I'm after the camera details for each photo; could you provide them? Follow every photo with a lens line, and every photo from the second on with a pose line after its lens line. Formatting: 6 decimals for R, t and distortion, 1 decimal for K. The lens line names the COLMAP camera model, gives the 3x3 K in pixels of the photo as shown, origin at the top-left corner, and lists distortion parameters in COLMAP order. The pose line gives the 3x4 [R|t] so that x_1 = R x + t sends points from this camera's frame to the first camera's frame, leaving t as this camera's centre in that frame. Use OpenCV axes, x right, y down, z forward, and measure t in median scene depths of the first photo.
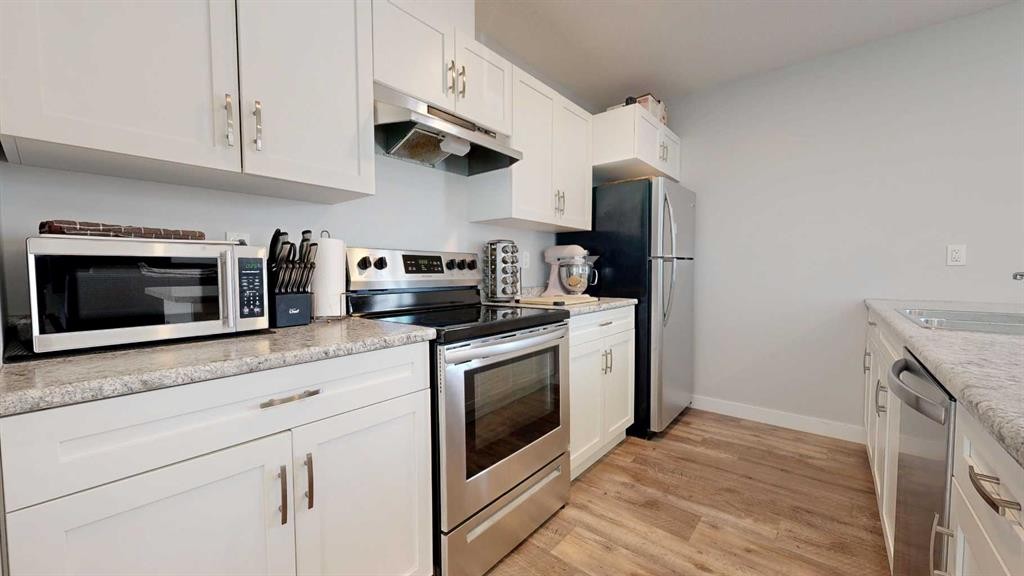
lens RADIAL K [[381.8, 0, 512.0], [0, 381.8, 288.0], [0, 0, 1]] dist [-0.000517, -0.000061]
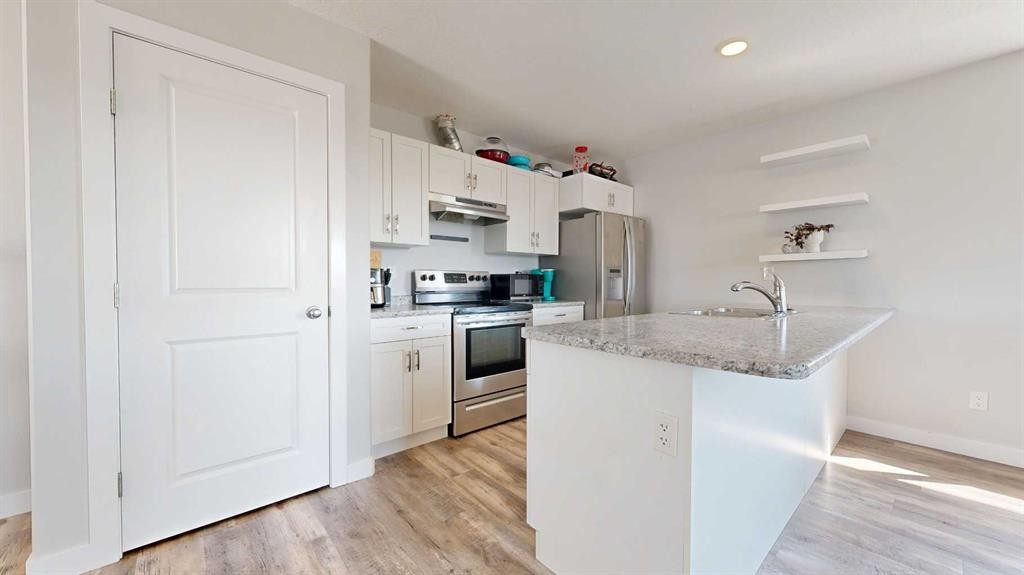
lens RADIAL K [[381.8, 0, 512.0], [0, 381.8, 287.5], [0, 0, 1]] dist [-0.000517, -0.000061]
pose [[0.988046, 0.014378, -0.153485, 0.343345], [-0.018239, 0.999551, -0.023777, 0.022560], [0.153074, 0.026292, 0.987865, -0.821282]]
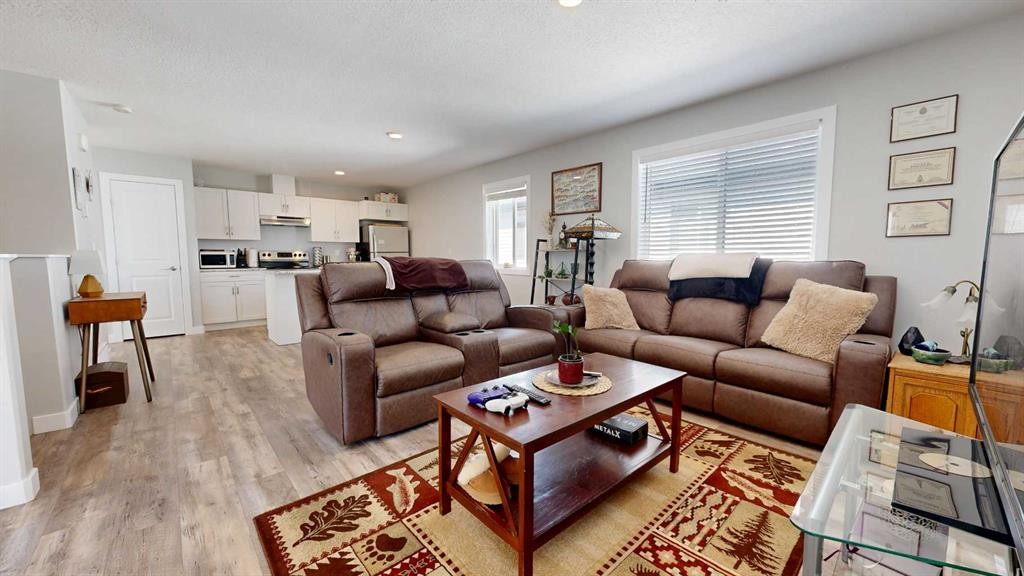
lens RADIAL K [[381.8, 0, 512.0], [0, 381.8, 288.0], [0, 0, 1]] dist [-0.000517, -0.000061]
pose [[0.991476, 0.014839, -0.129441, 2.652551], [-0.009738, 0.999154, 0.039954, 0.096776], [0.129925, -0.038353, 0.990782, -2.593447]]
